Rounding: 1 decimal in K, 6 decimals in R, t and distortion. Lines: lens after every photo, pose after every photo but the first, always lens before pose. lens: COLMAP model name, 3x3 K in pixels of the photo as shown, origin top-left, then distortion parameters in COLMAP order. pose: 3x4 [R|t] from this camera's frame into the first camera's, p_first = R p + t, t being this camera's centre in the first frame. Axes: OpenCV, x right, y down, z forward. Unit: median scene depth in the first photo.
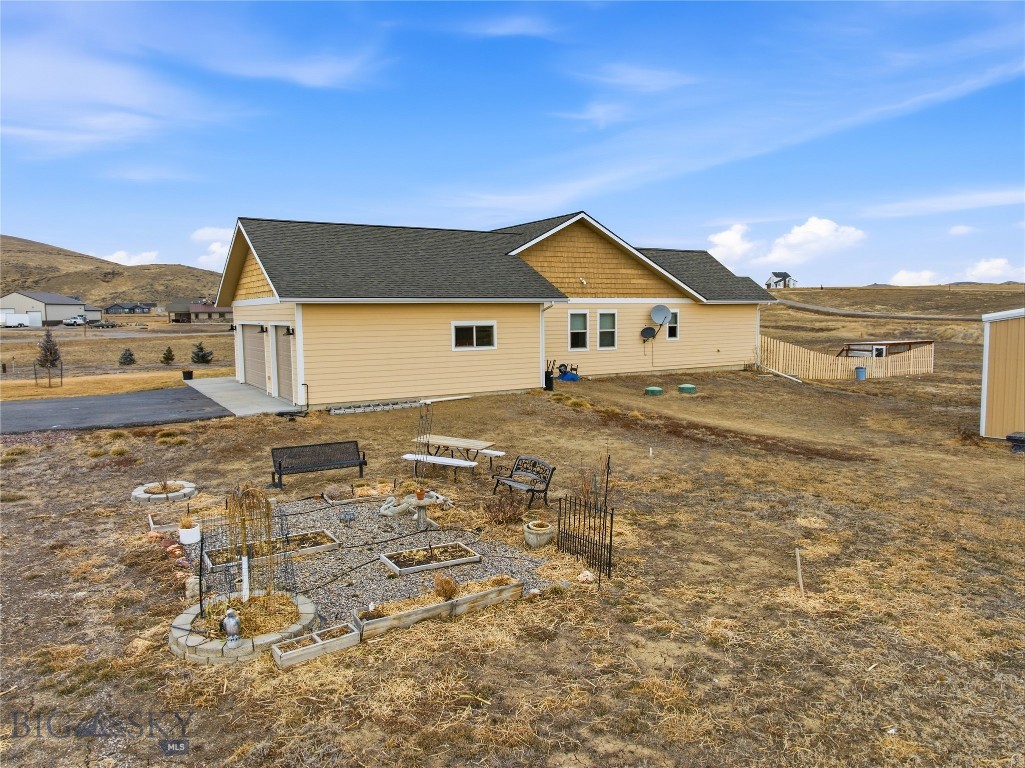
lens RADIAL K [[722.7, 0, 518.1], [0, 722.7, 379.7], [0, 0, 1]] dist [-0.035189, -0.003264]
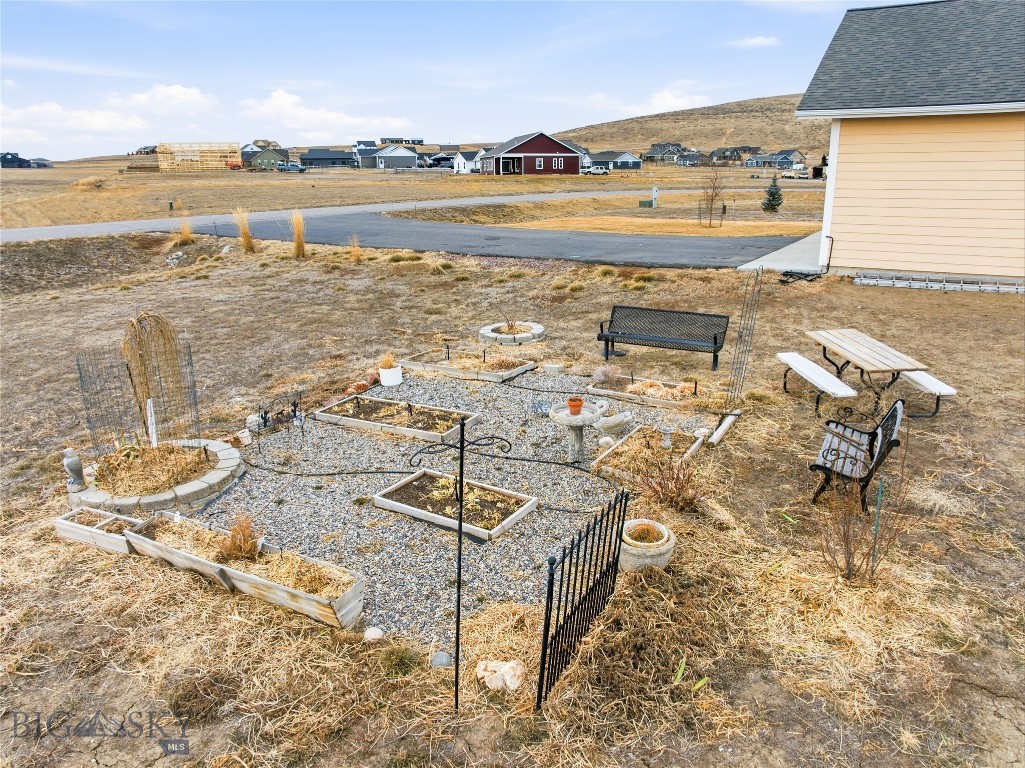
lens RADIAL K [[722.7, 0, 518.1], [0, 722.7, 379.7], [0, 0, 1]] dist [-0.035189, -0.003264]
pose [[0.470056, 0.242304, -0.848726, 0.160066], [-0.076333, 0.969138, 0.234404, 0.000477], [0.879330, -0.045398, 0.474045, 0.309587]]
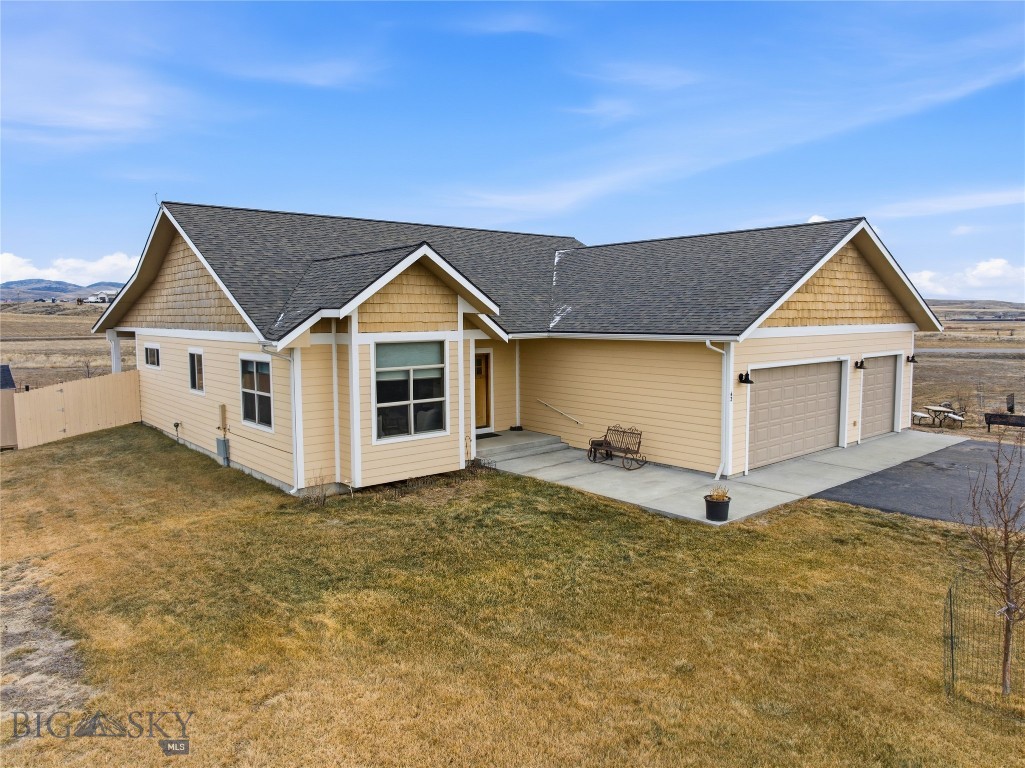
lens RADIAL K [[722.7, 0, 518.1], [0, 722.7, 379.7], [0, 0, 1]] dist [-0.035189, -0.003264]
pose [[-0.162945, -0.076426, 0.983671, -1.007640], [0.099159, 0.990679, 0.093396, -0.154403], [-0.981640, 0.112758, -0.153848, 1.395316]]
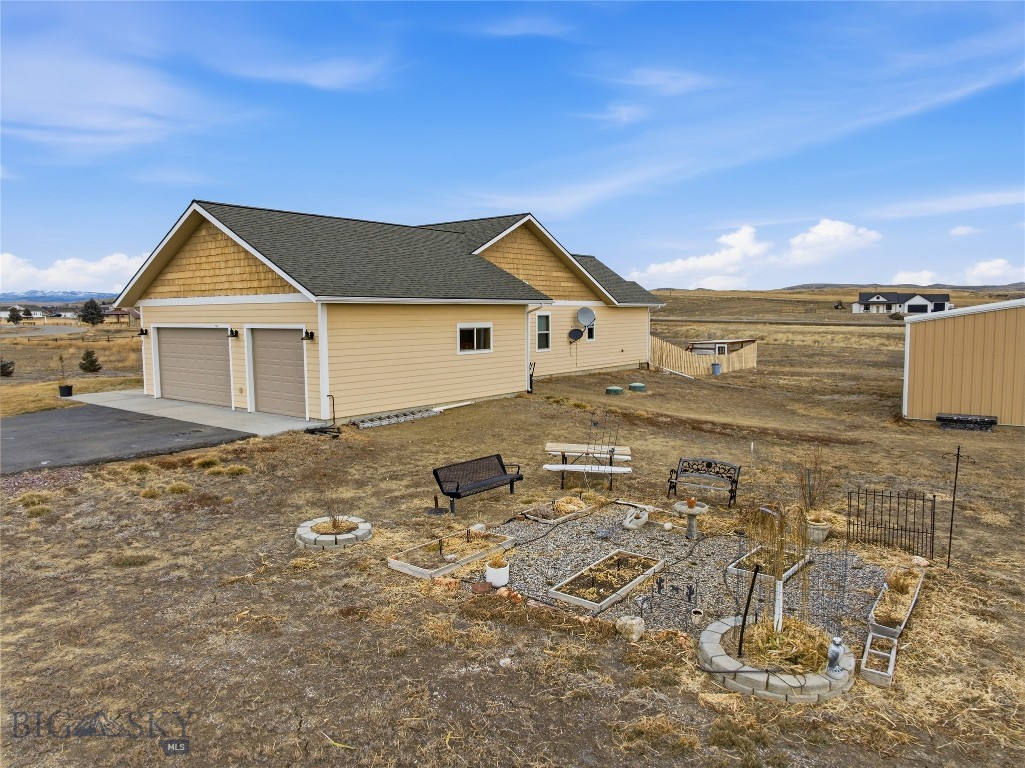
lens RADIAL K [[722.7, 0, 518.1], [0, 722.7, 379.7], [0, 0, 1]] dist [-0.035189, -0.003264]
pose [[0.936422, -0.028464, 0.349720, -0.313658], [0.029476, 0.999563, 0.002428, -0.006608], [-0.349636, 0.008034, 0.936851, 0.081199]]
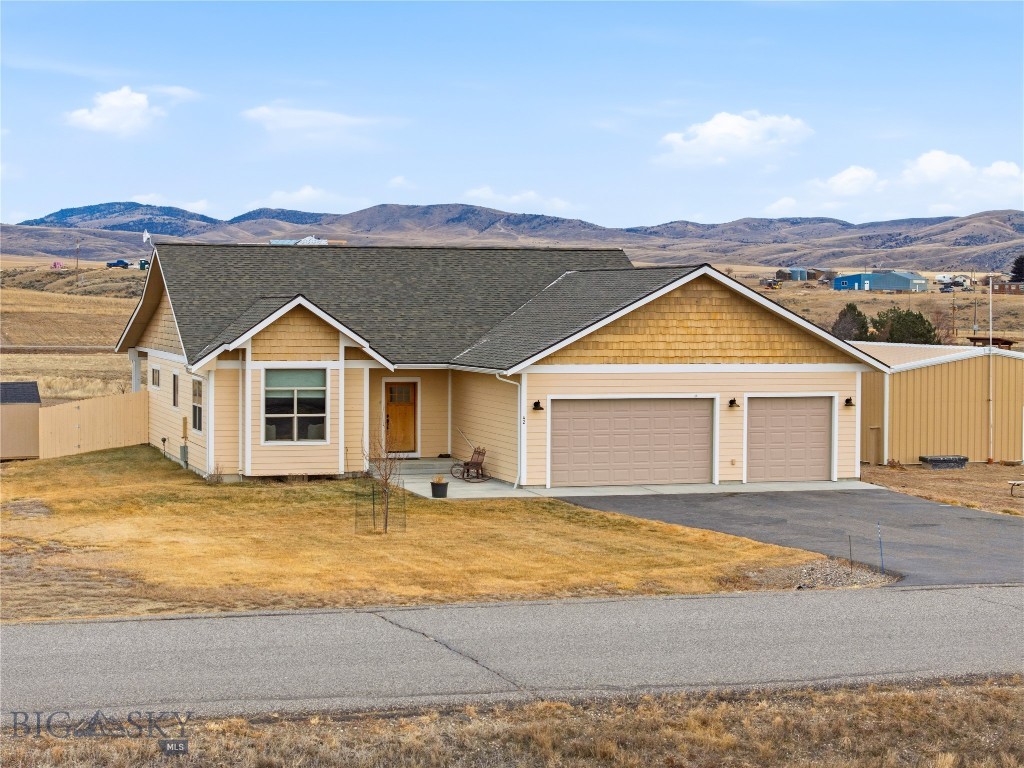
lens RADIAL K [[2052.9, 0, 512.0], [0, 2052.9, 384.0], [0, 0, 1]] dist [-0.214343, 1.795645]
pose [[0.237831, -0.027237, 0.970925, -2.487576], [0.080522, 0.996719, 0.008237, -0.121356], [-0.967963, 0.076221, 0.239243, 0.635246]]
